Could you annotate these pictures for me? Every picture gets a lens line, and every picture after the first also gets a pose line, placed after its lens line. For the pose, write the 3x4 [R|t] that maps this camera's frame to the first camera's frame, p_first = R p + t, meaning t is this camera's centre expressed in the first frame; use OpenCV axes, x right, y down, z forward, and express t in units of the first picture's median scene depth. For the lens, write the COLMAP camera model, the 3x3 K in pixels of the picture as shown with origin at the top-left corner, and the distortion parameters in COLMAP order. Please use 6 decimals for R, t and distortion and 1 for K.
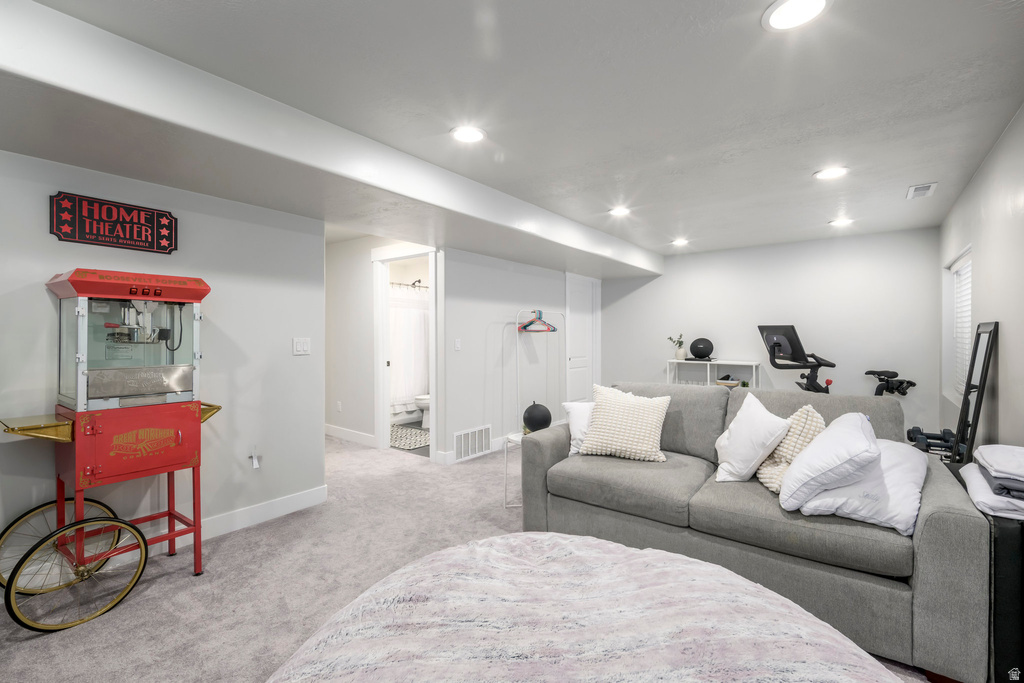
lens RADIAL K [[445.5, 0, 511.2], [0, 445.5, 339.4], [0, 0, 1]] dist [0.015163, -0.001960]
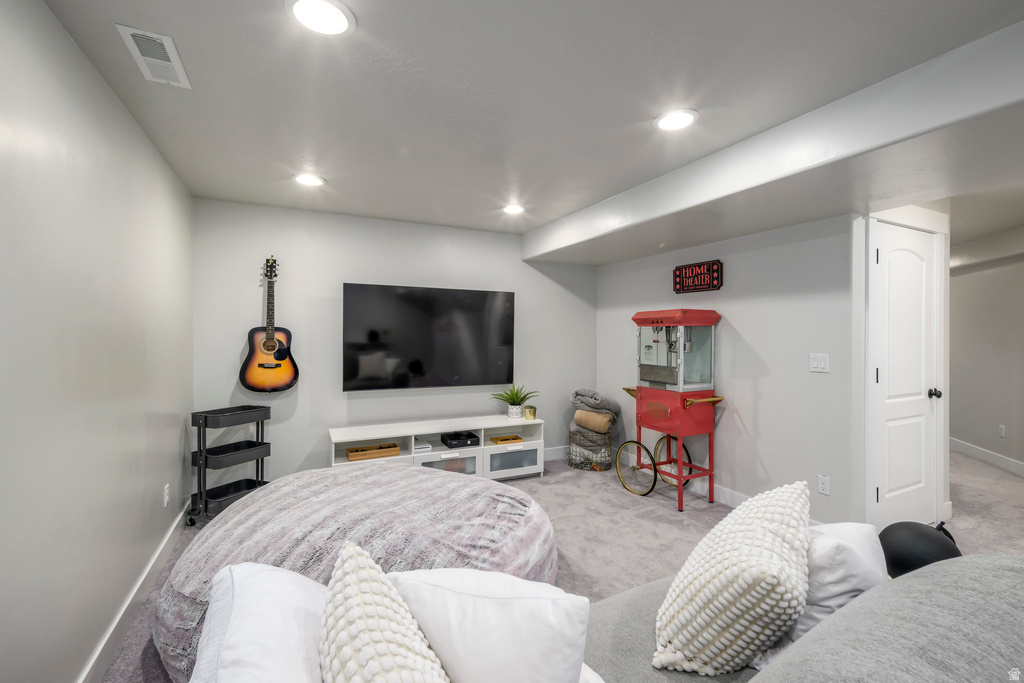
lens RADIAL K [[445.5, 0, 508.3], [0, 445.5, 337.6], [0, 0, 1]] dist [0.015163, -0.001960]
pose [[-0.436277, 0.005555, -0.899795, 0.830629], [-0.011887, 0.999858, 0.011936, -0.051720], [0.899734, 0.015904, -0.436149, 1.083316]]
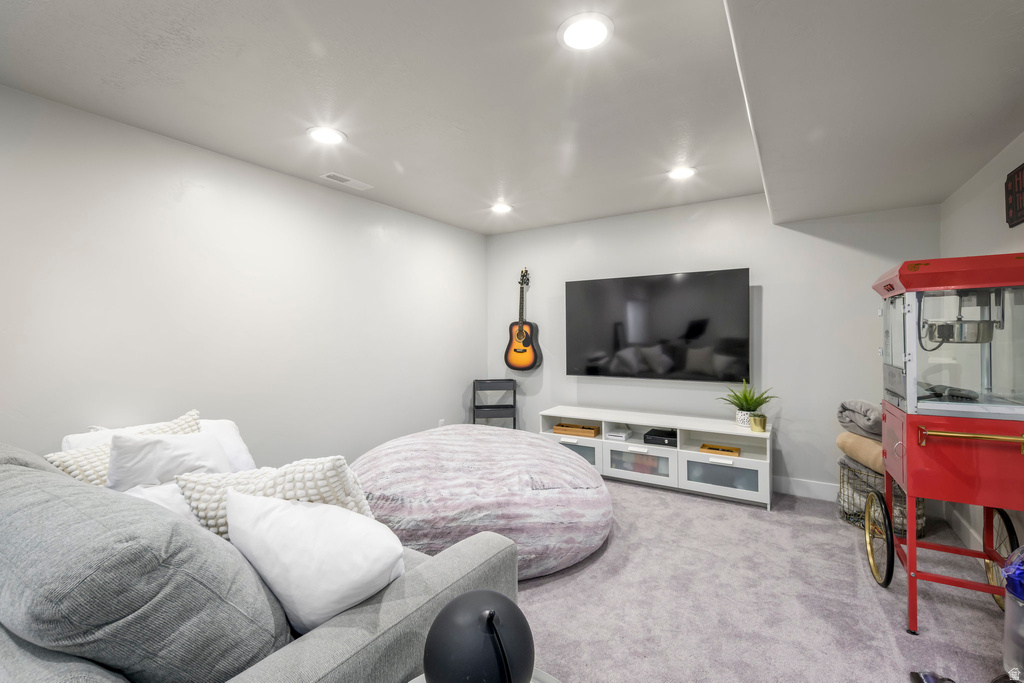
lens RADIAL K [[445.5, 0, 510.6], [0, 445.5, 337.1], [0, 0, 1]] dist [0.015163, -0.001960]
pose [[-0.995487, 0.011782, -0.094167, 0.081883], [0.010417, 0.999834, 0.014978, -0.021522], [0.094328, 0.013929, -0.995444, 1.666806]]
